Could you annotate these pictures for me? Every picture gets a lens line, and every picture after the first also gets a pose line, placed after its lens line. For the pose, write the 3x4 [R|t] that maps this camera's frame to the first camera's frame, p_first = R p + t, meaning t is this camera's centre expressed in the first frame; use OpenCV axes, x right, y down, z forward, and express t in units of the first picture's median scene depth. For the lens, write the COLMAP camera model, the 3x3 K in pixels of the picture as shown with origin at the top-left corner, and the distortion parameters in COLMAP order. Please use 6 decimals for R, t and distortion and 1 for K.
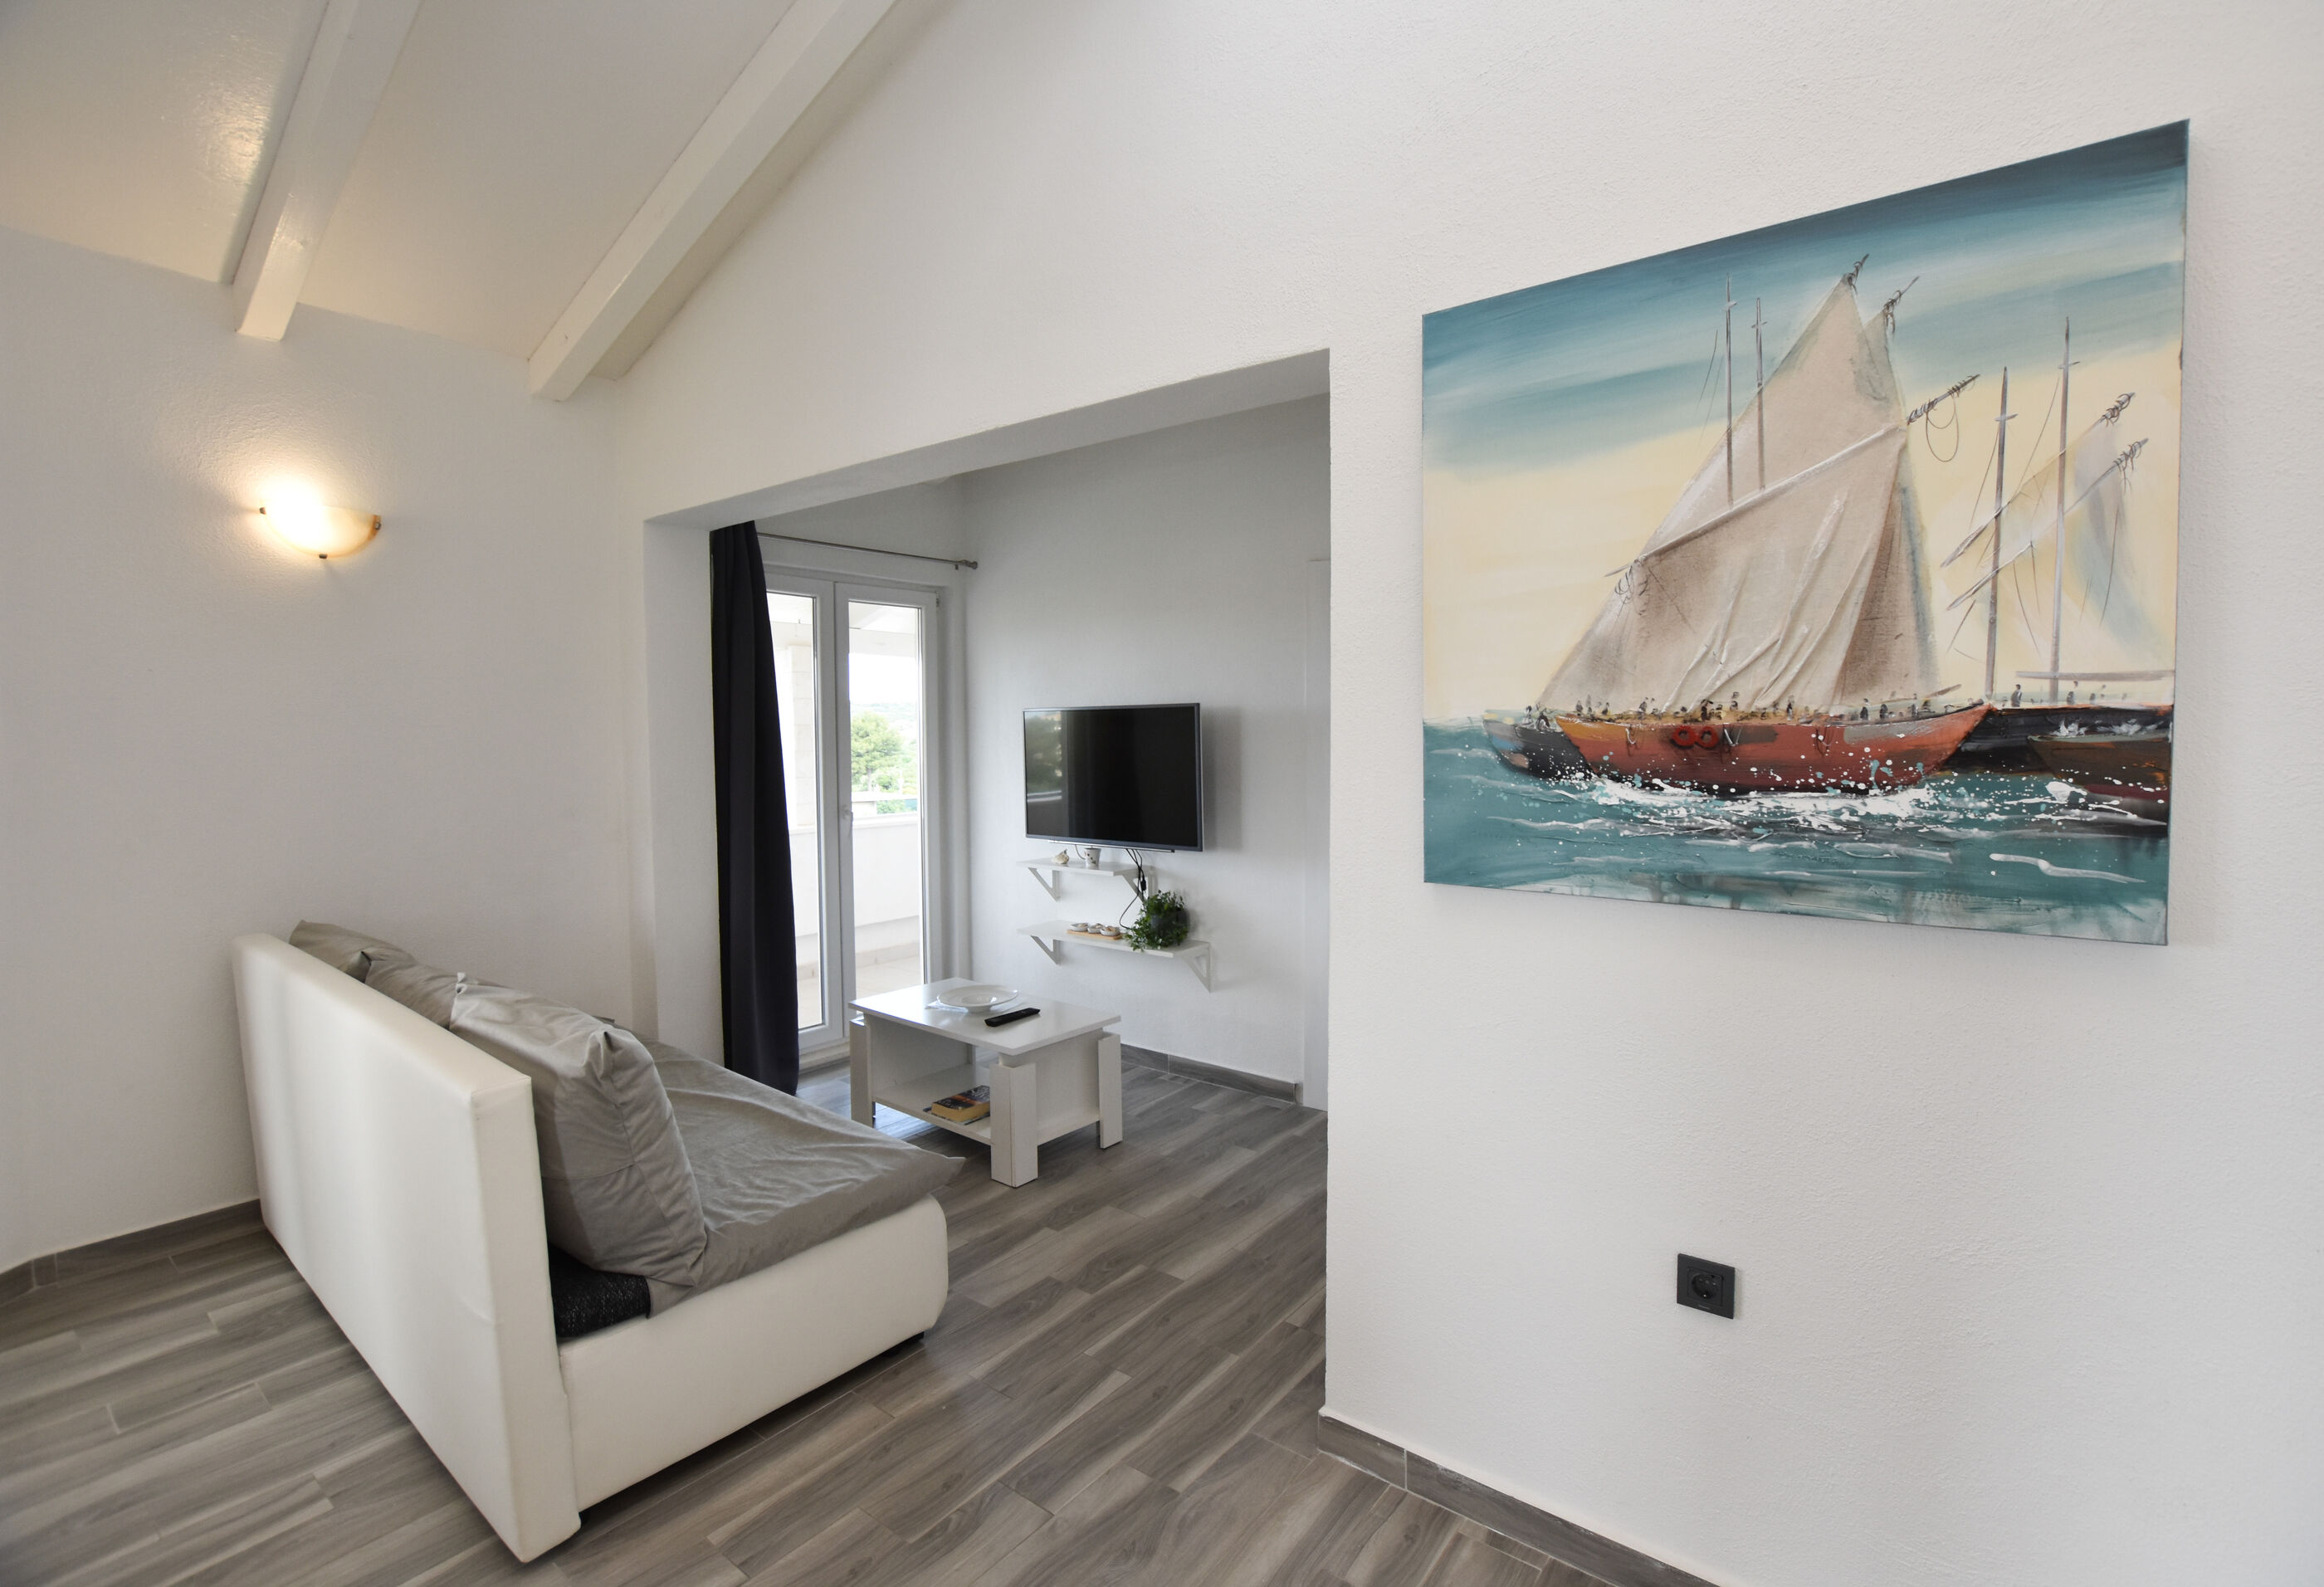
lens RADIAL K [[1044.0, 0, 1182.0], [0, 1044.0, 786.0], [0, 0, 1]] dist [-0.029545, 0.001744]
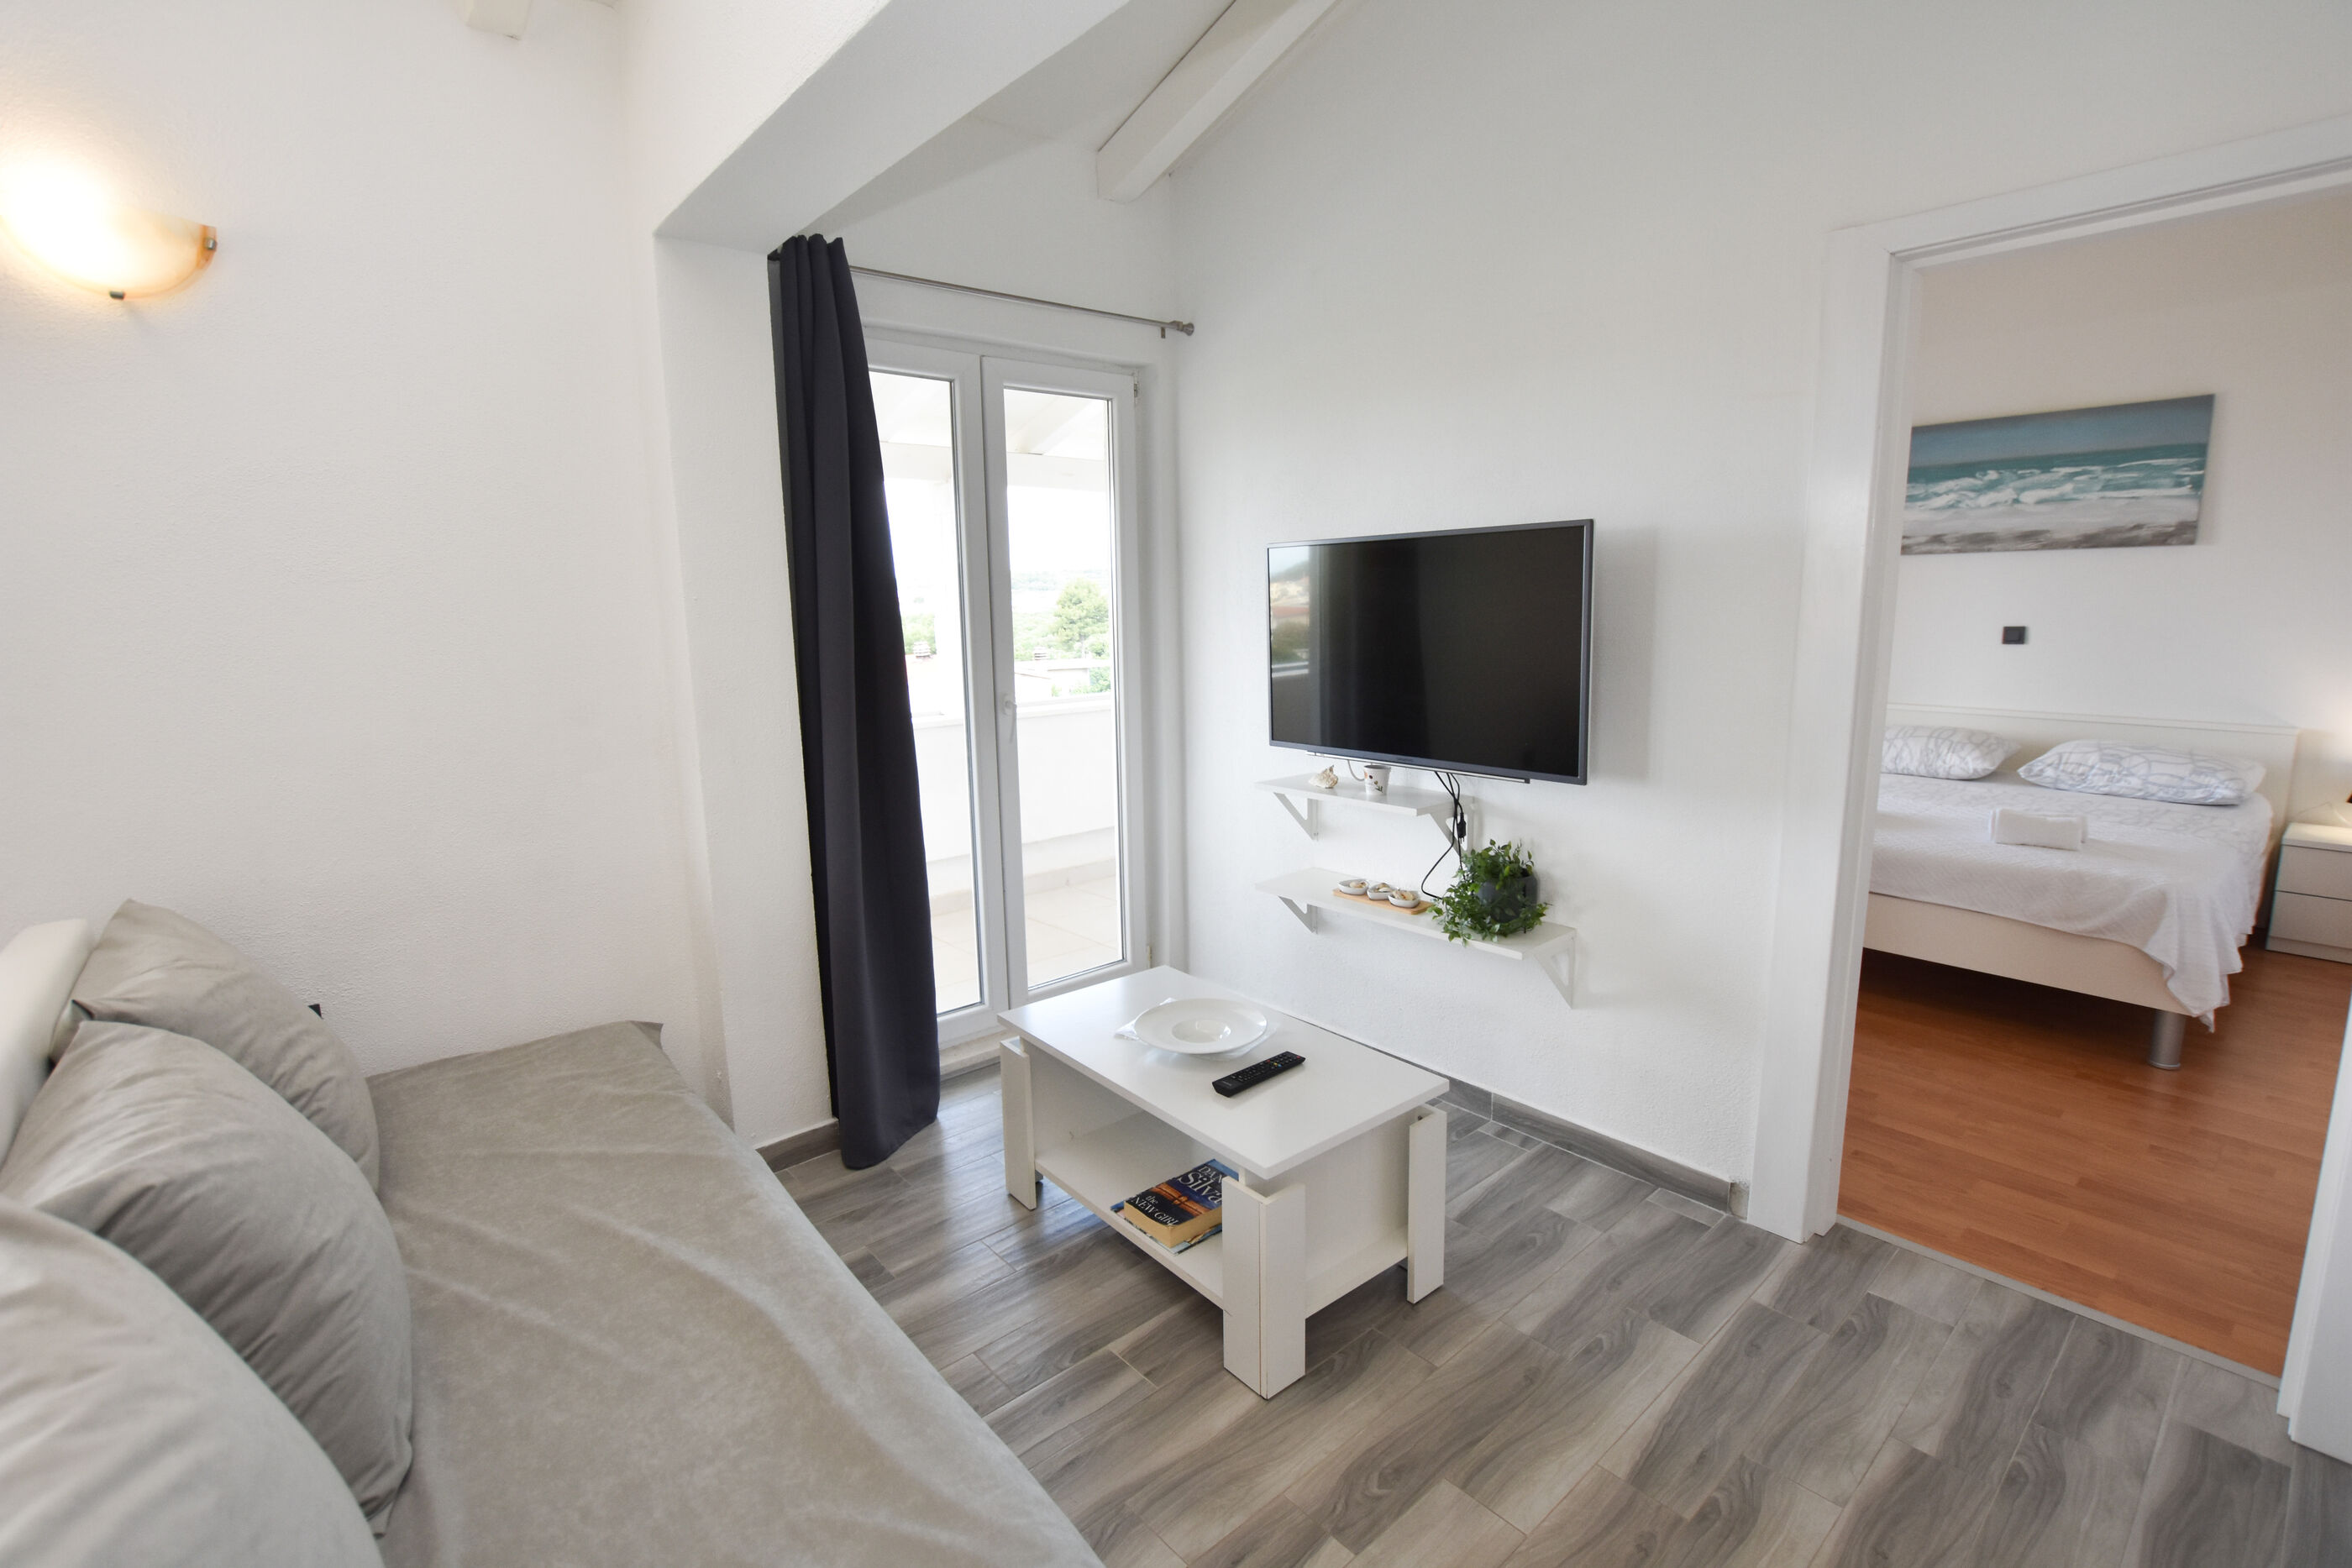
lens RADIAL K [[1068.5, 0, 1182.4], [0, 1068.5, 778.1], [0, 0, 1]] dist [-0.030381, 0.003158]
pose [[0.980058, 0.019395, -0.197761, -0.090937], [0.003968, 0.993117, 0.117062, -0.011497], [0.198670, -0.115513, 0.973235, 0.435417]]
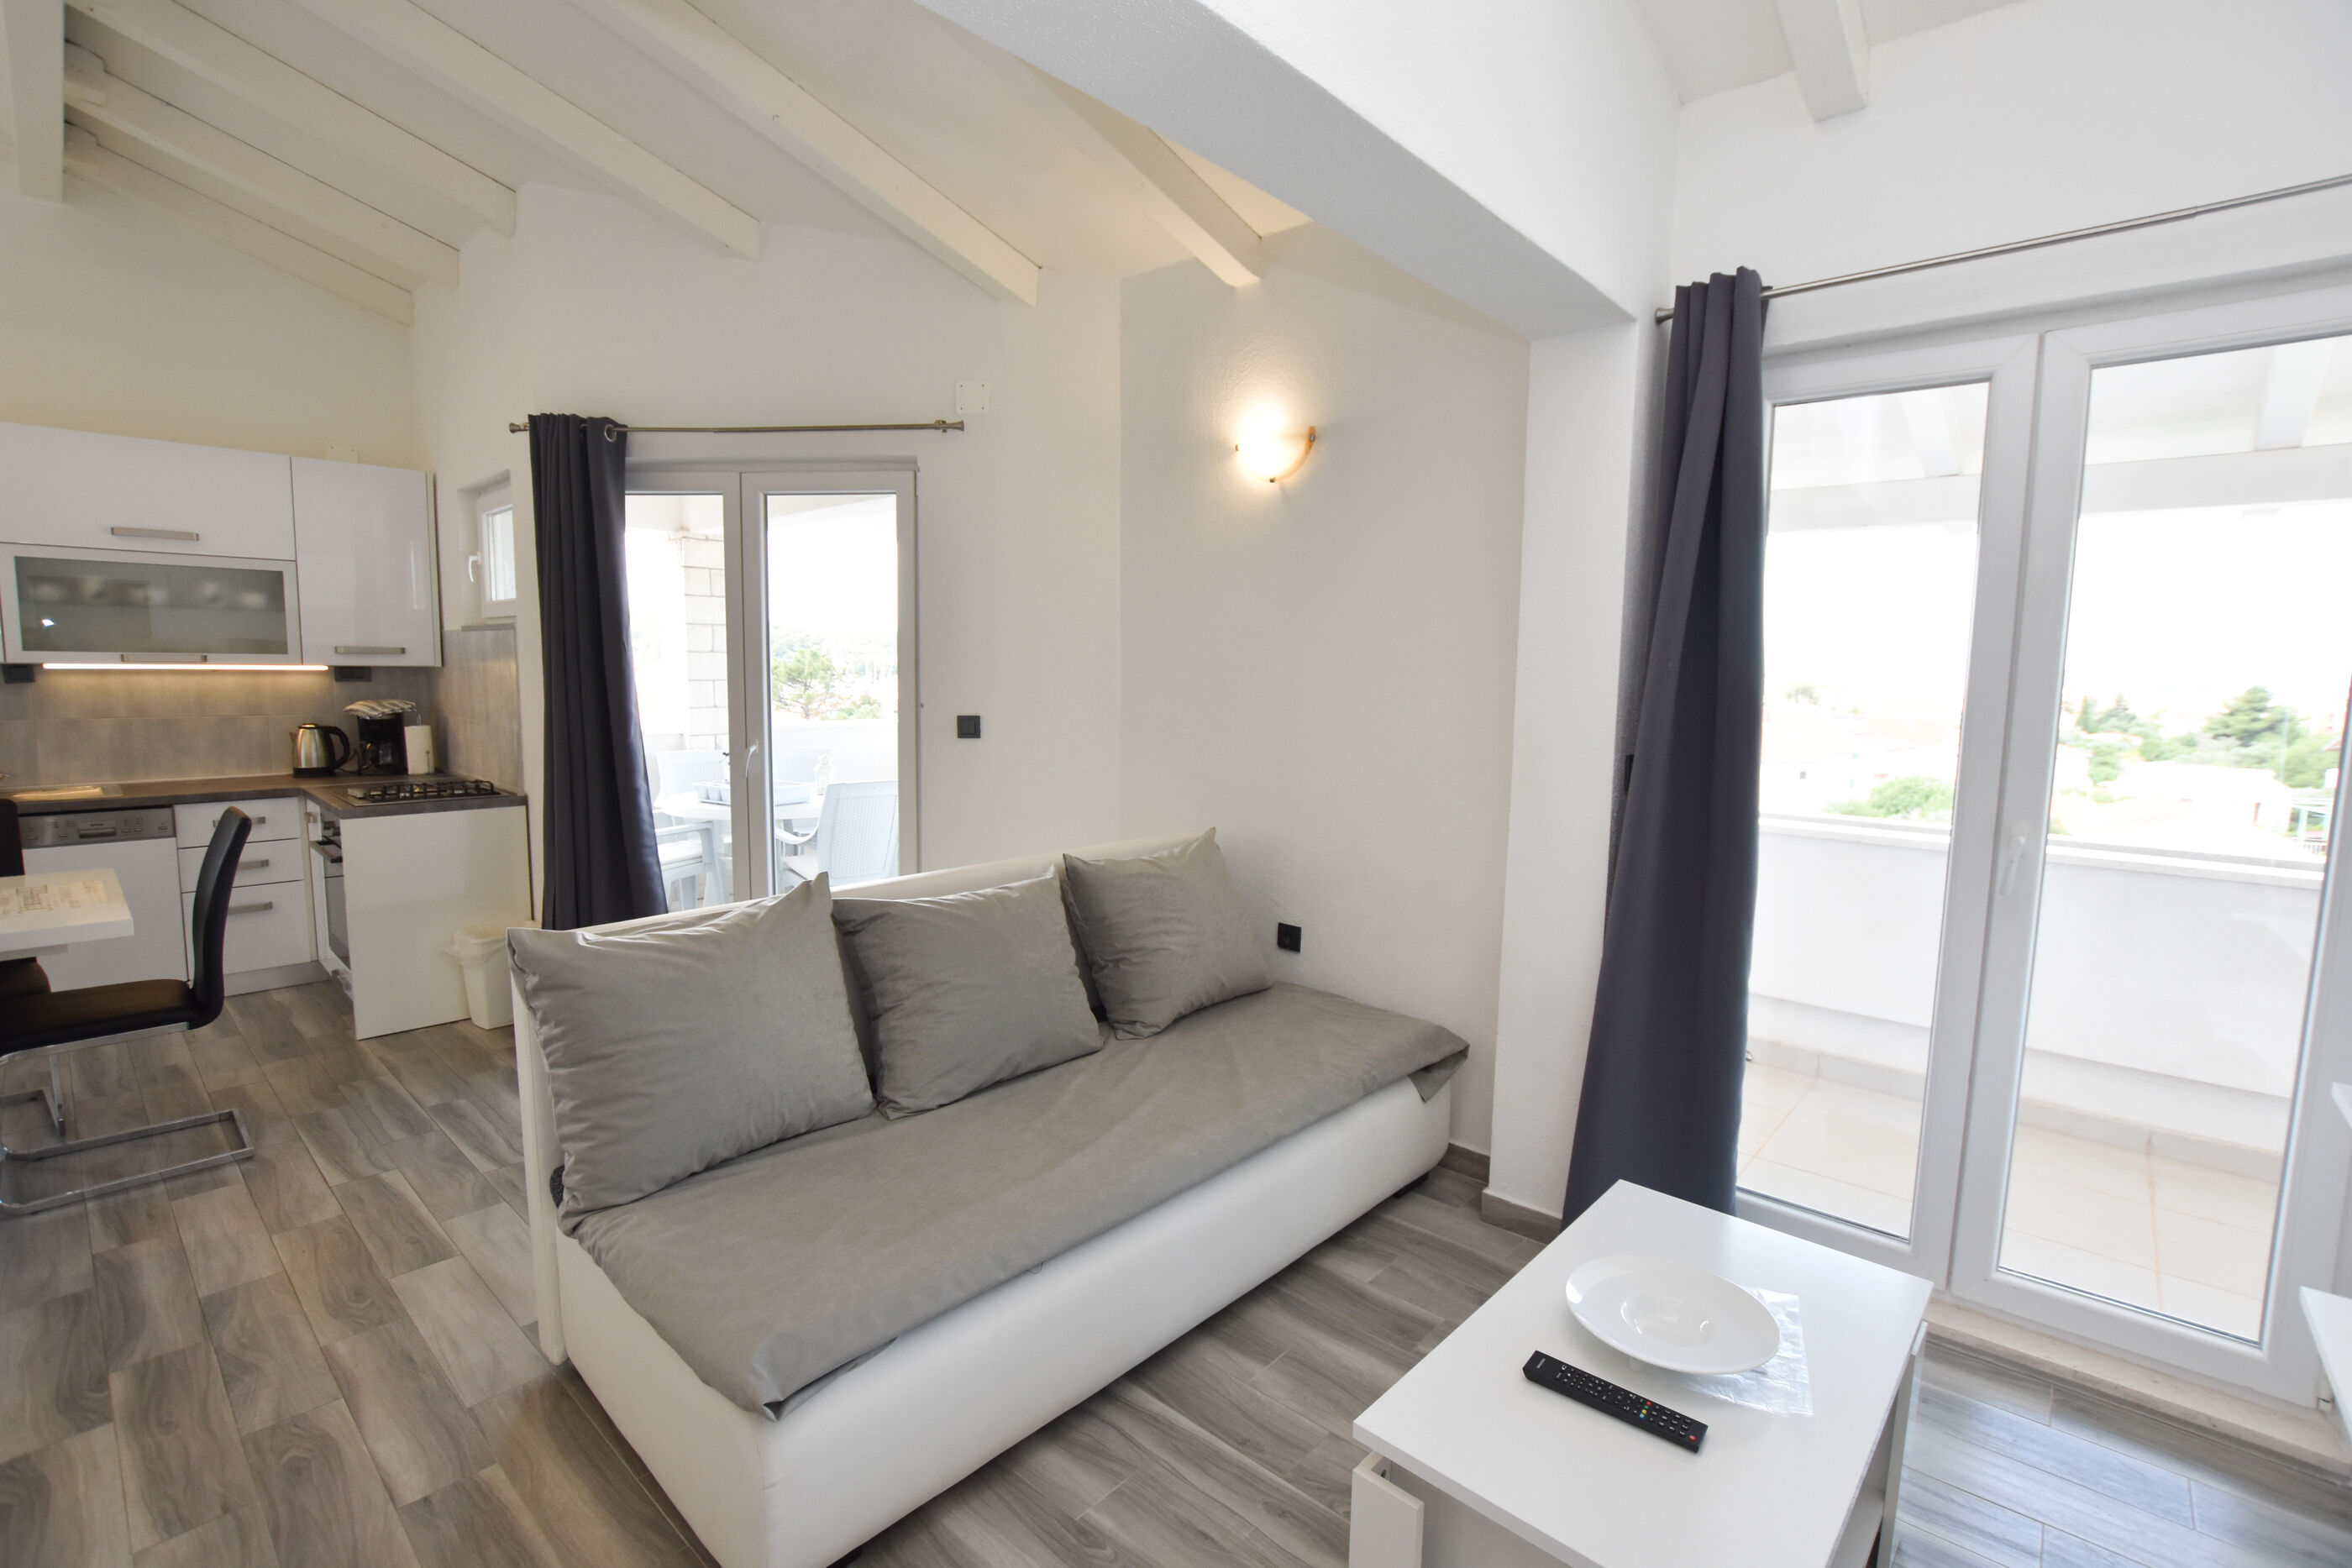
lens RADIAL K [[1063.4, 0, 1173.6], [0, 1063.4, 775.2], [0, 0, 1]] dist [-0.027532, 0.003650]
pose [[-0.076769, 0.104405, -0.991568, 0.209584], [-0.066292, 0.991767, 0.109558, -0.037409], [0.994843, 0.074144, -0.069216, 0.855852]]
